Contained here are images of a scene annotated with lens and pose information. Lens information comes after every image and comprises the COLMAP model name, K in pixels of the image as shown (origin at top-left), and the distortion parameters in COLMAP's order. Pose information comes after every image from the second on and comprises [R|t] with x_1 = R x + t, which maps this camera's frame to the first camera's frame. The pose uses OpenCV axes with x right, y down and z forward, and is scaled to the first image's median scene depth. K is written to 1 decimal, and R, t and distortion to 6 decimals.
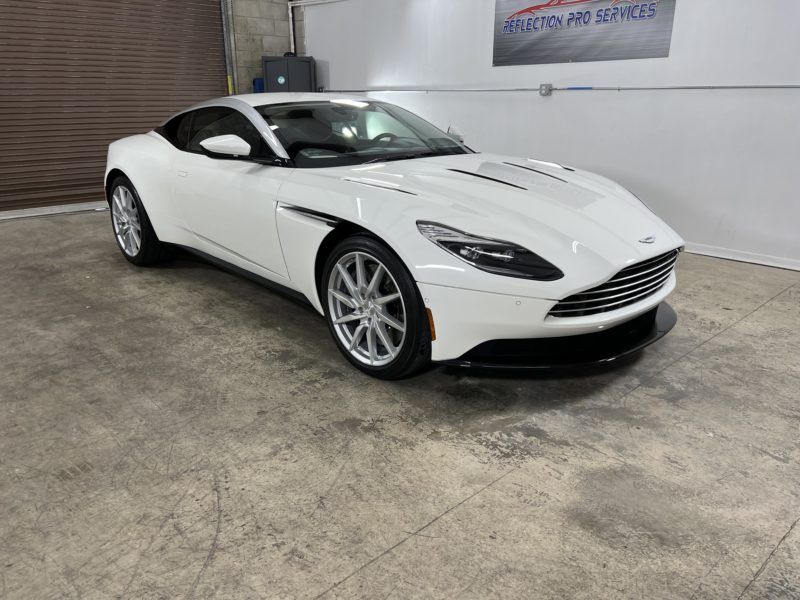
lens RADIAL K [[608.0, 0, 401.9], [0, 608.0, 300.5], [0, 0, 1]] dist [0.045701, -0.049217]
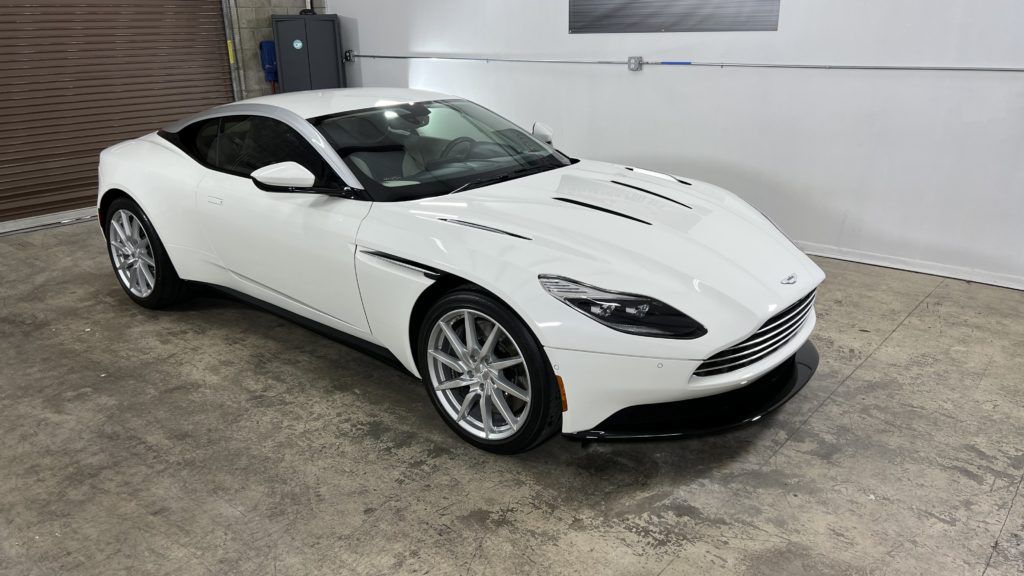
lens RADIAL K [[779.0, 0, 519.9], [0, 779.0, 286.0], [0, 0, 1]] dist [0.045741, -0.047996]
pose [[0.992516, -0.051908, 0.110530, -0.108578], [0.051664, 0.998652, 0.005078, -0.106077], [-0.110644, 0.000670, 0.993860, -0.090236]]
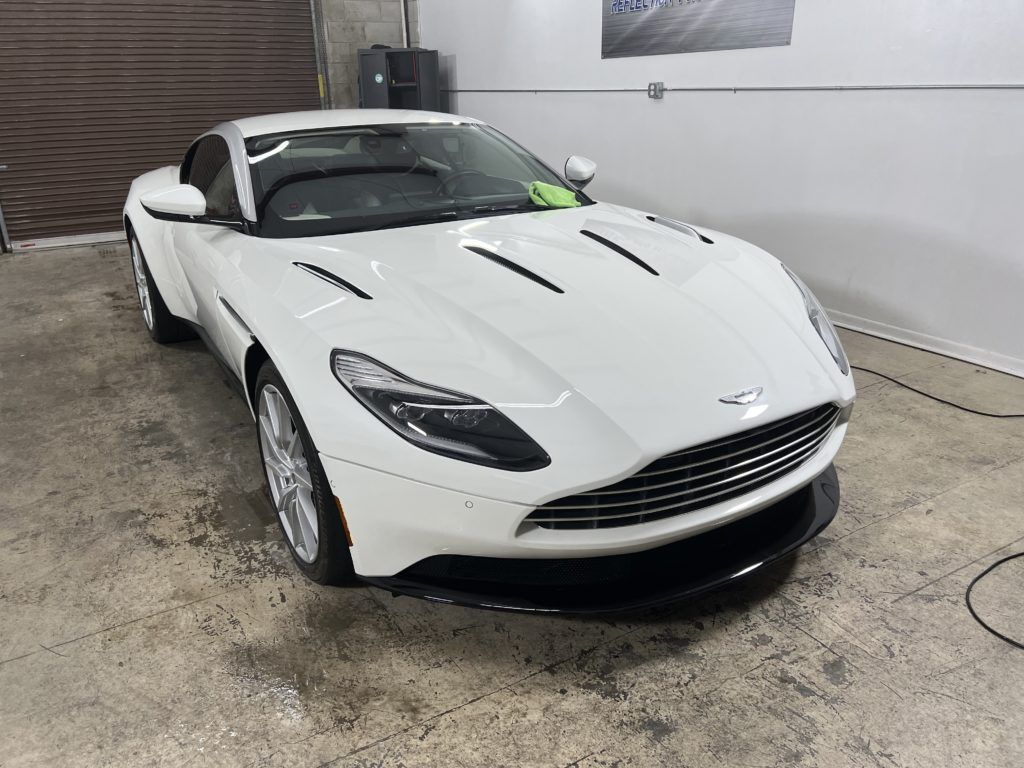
lens RADIAL K [[778.2, 0, 510.2], [0, 778.2, 384.0], [0, 0, 1]] dist [0.045701, -0.049217]
pose [[0.975698, 0.060204, -0.210685, 0.557503], [-0.049999, 0.997319, 0.053439, -0.058578], [0.213337, -0.041606, 0.976092, 0.032129]]
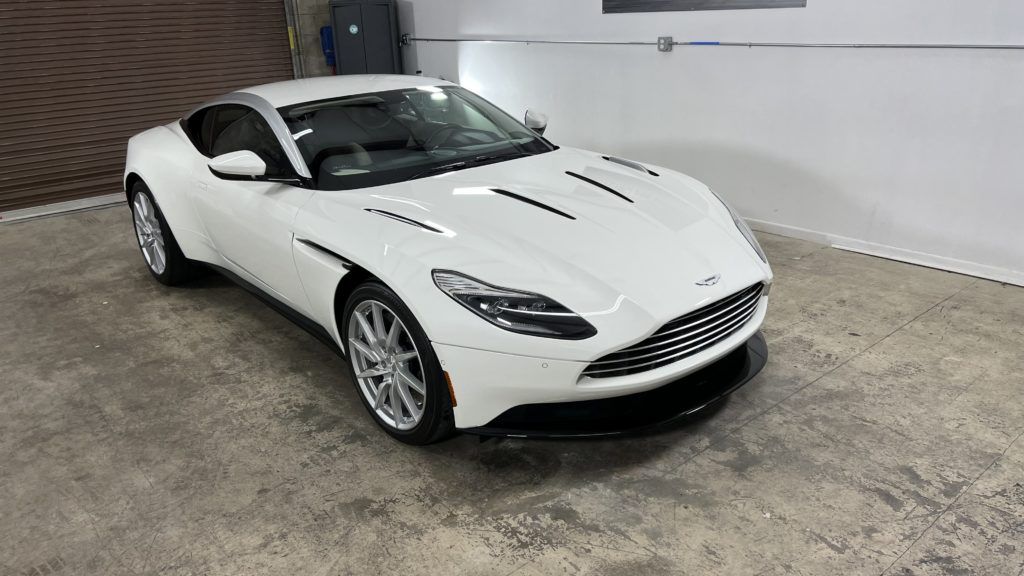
lens RADIAL K [[779.0, 0, 521.4], [0, 779.0, 291.5], [0, 0, 1]] dist [0.045741, -0.047996]
pose [[0.998538, -0.021897, -0.049417, 0.177713], [0.023575, 0.999156, 0.033639, -0.115735], [0.048639, -0.034755, 0.998212, -0.089613]]
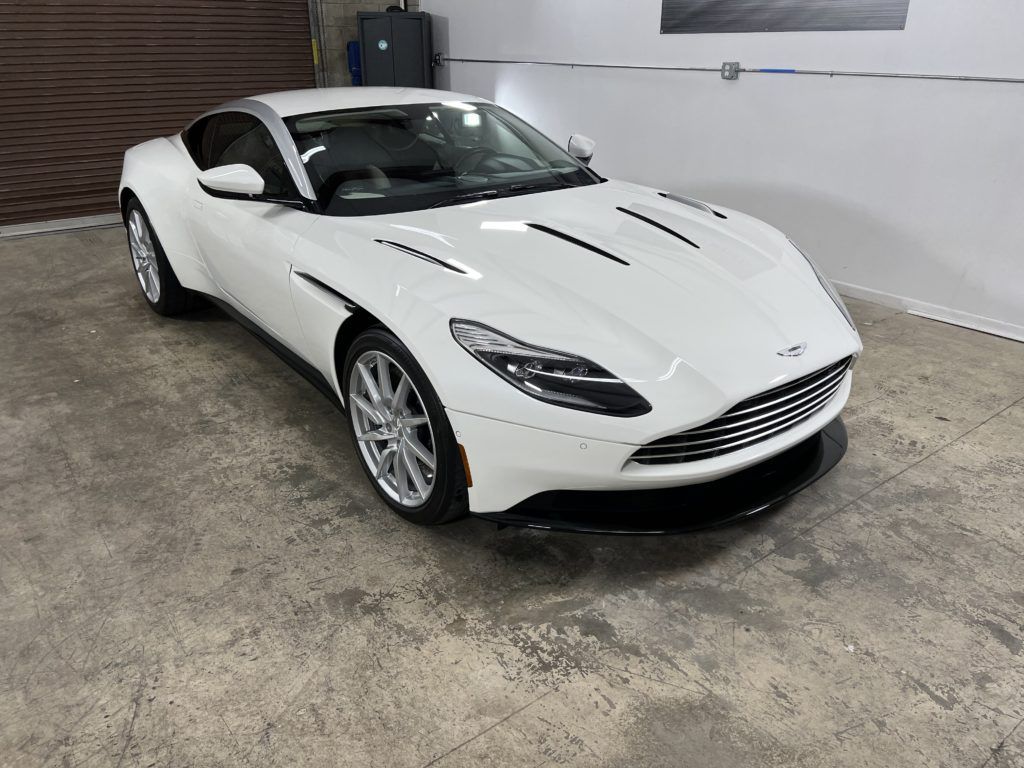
lens RADIAL K [[778.2, 0, 514.2], [0, 778.2, 386.5], [0, 0, 1]] dist [0.045701, -0.049217]
pose [[0.995596, 0.038940, -0.085275, 0.153100], [-0.030518, 0.994724, 0.097938, -0.123742], [0.088638, -0.094904, 0.991532, 0.091492]]
